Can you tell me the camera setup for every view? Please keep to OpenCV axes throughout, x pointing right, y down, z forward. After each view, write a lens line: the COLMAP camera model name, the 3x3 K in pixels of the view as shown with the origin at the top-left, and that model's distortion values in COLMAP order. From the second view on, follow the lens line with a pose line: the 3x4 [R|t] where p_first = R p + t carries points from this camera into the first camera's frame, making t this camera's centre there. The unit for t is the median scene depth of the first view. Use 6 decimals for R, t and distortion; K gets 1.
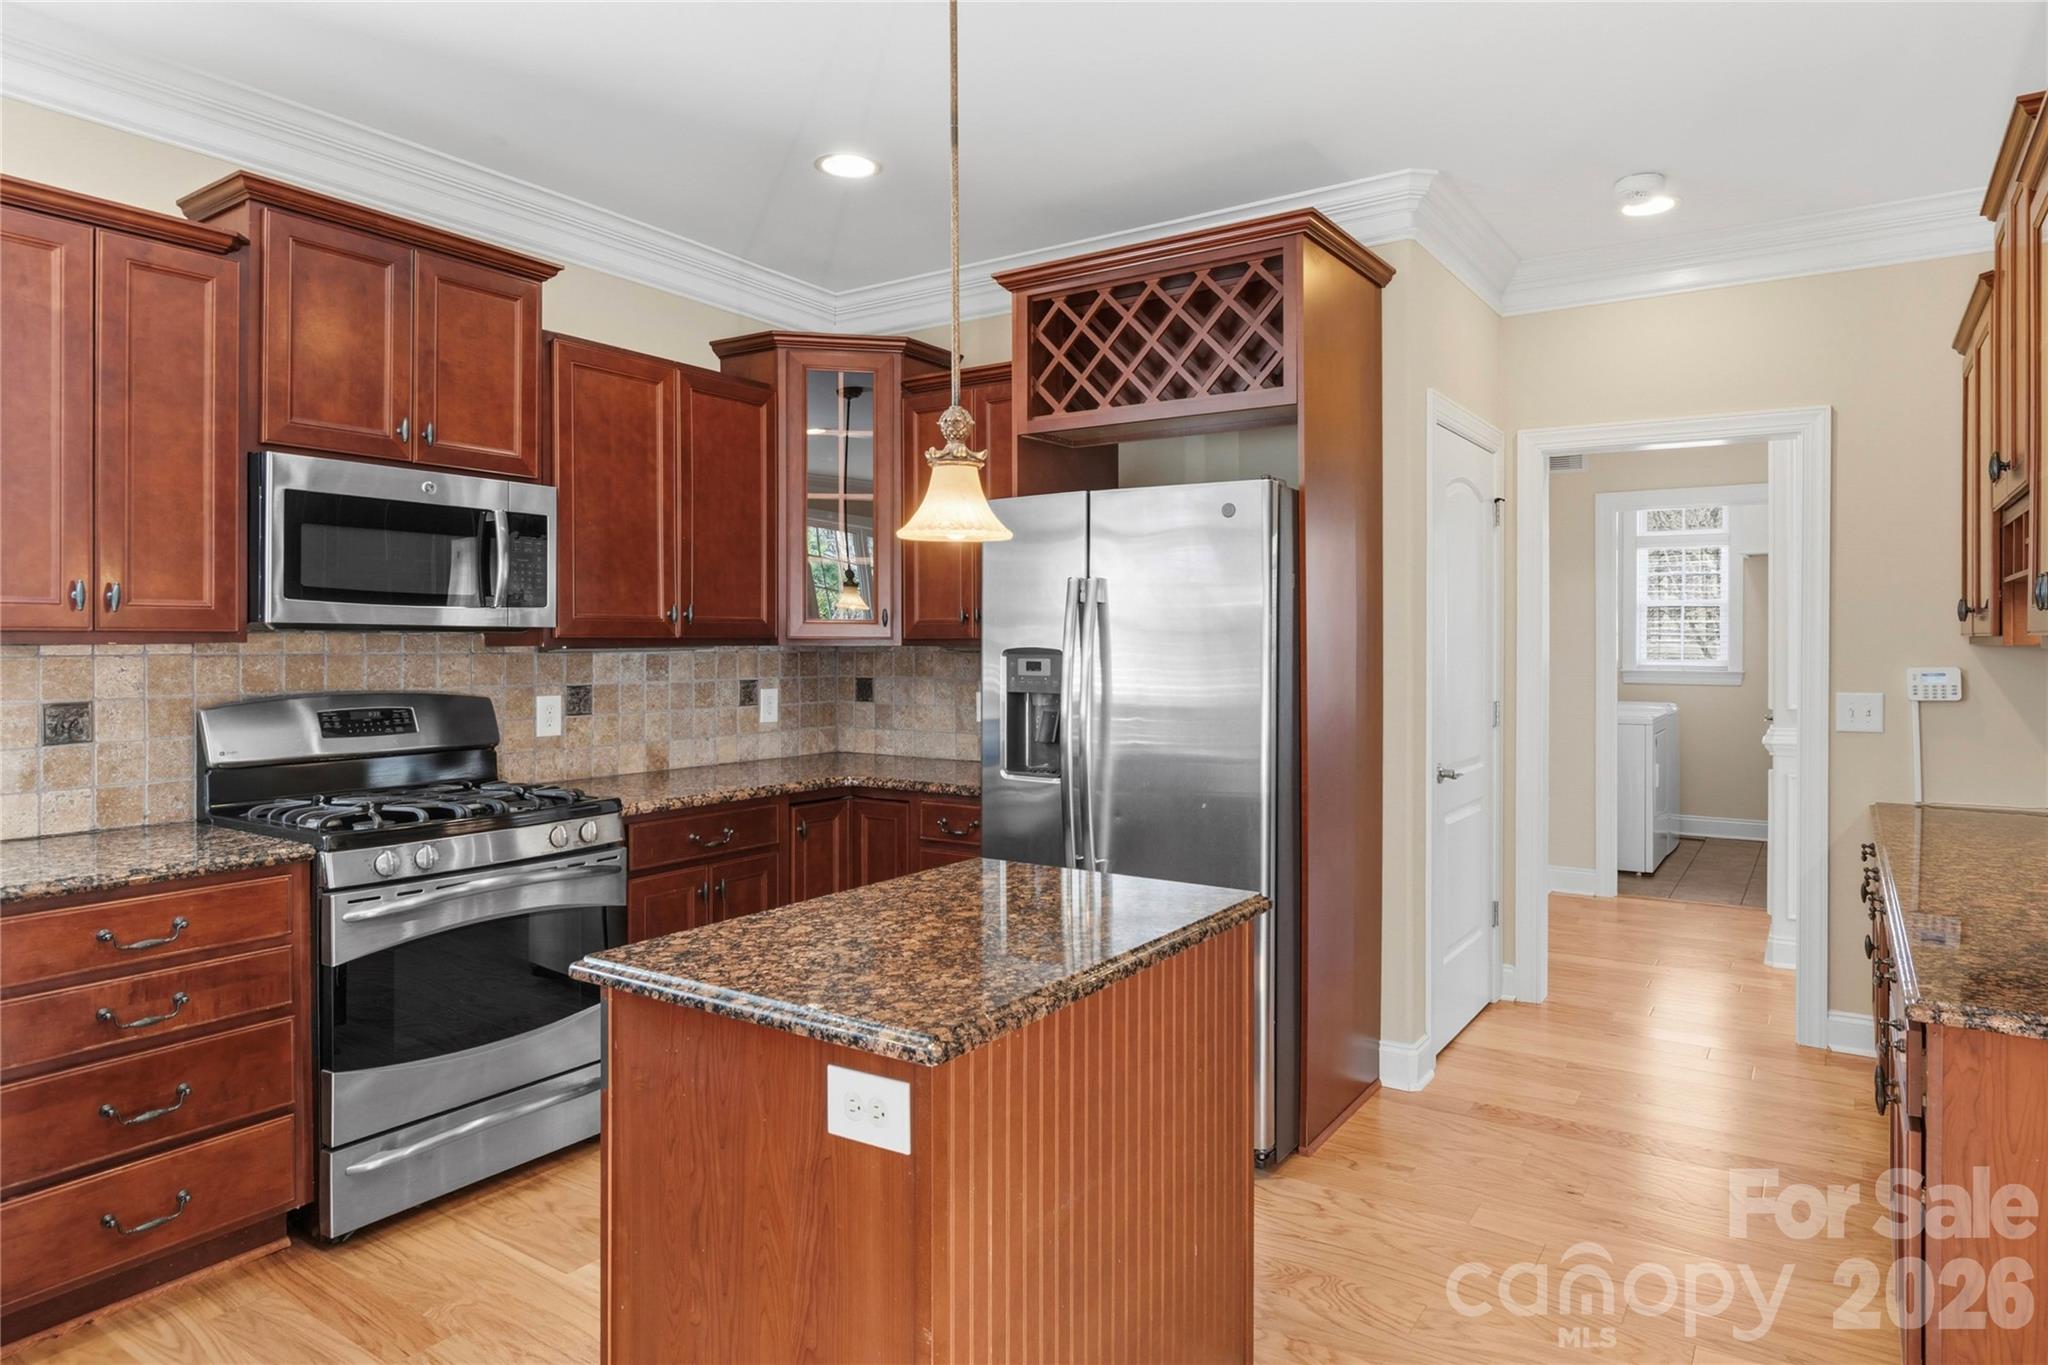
lens RADIAL K [[1209.3, 0, 1030.7], [0, 1209.3, 635.7], [0, 0, 1]] dist [-0.002753, -0.000038]
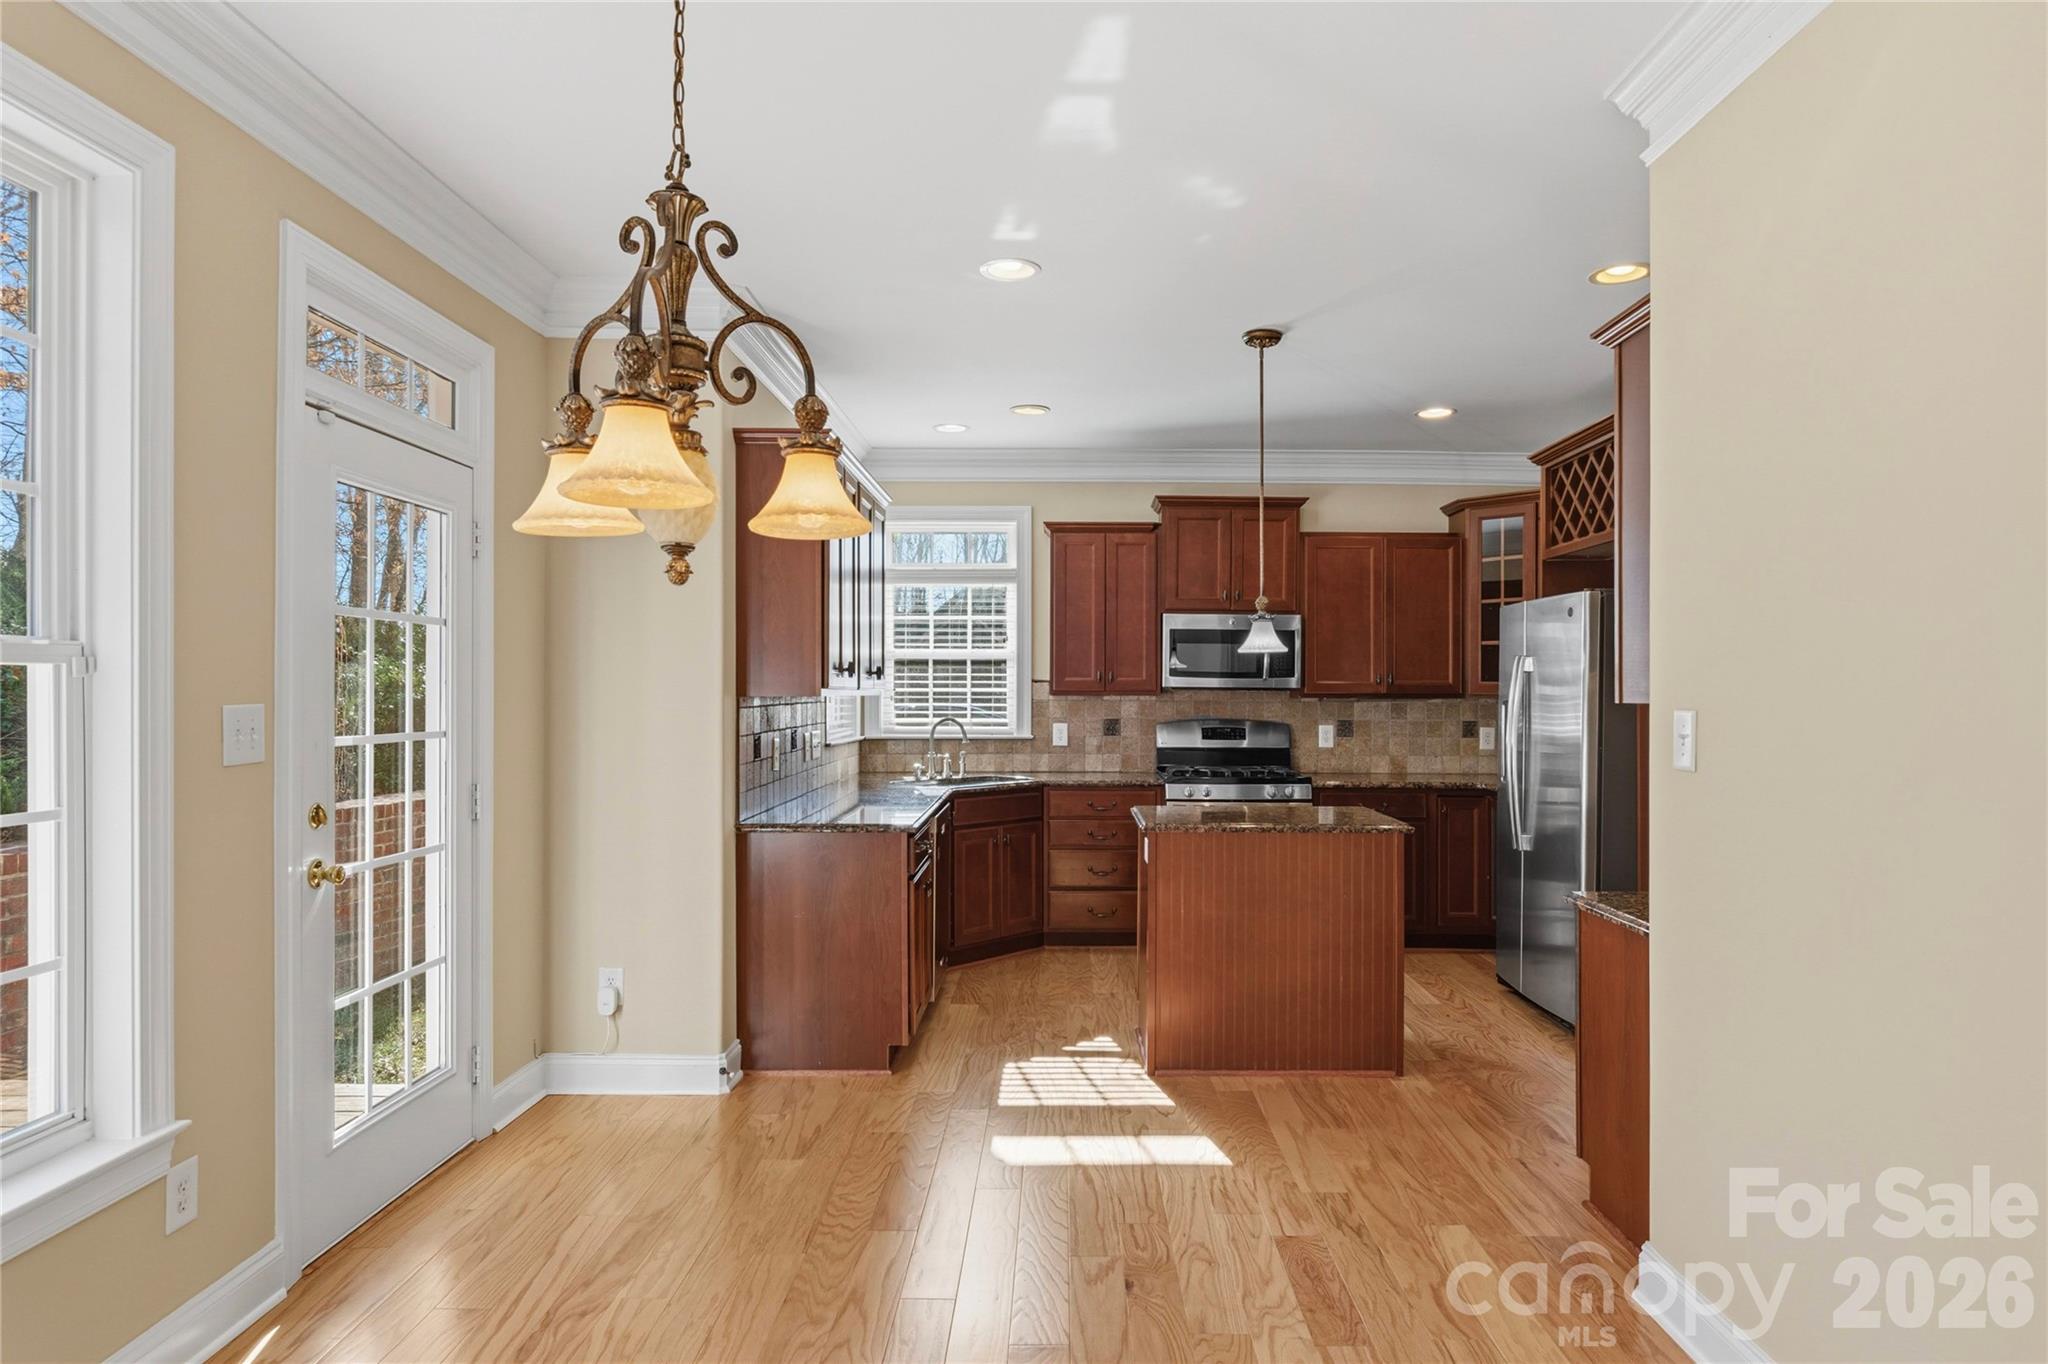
lens RADIAL K [[1209.3, 0, 1027.1], [0, 1209.3, 688.9], [0, 0, 1]] dist [-0.002753, -0.000038]
pose [[0.518780, -0.001694, -0.854906, 0.949930], [-0.000409, 0.999997, -0.002230, -0.000525], [0.854907, 0.001507, 0.518778, -0.337640]]
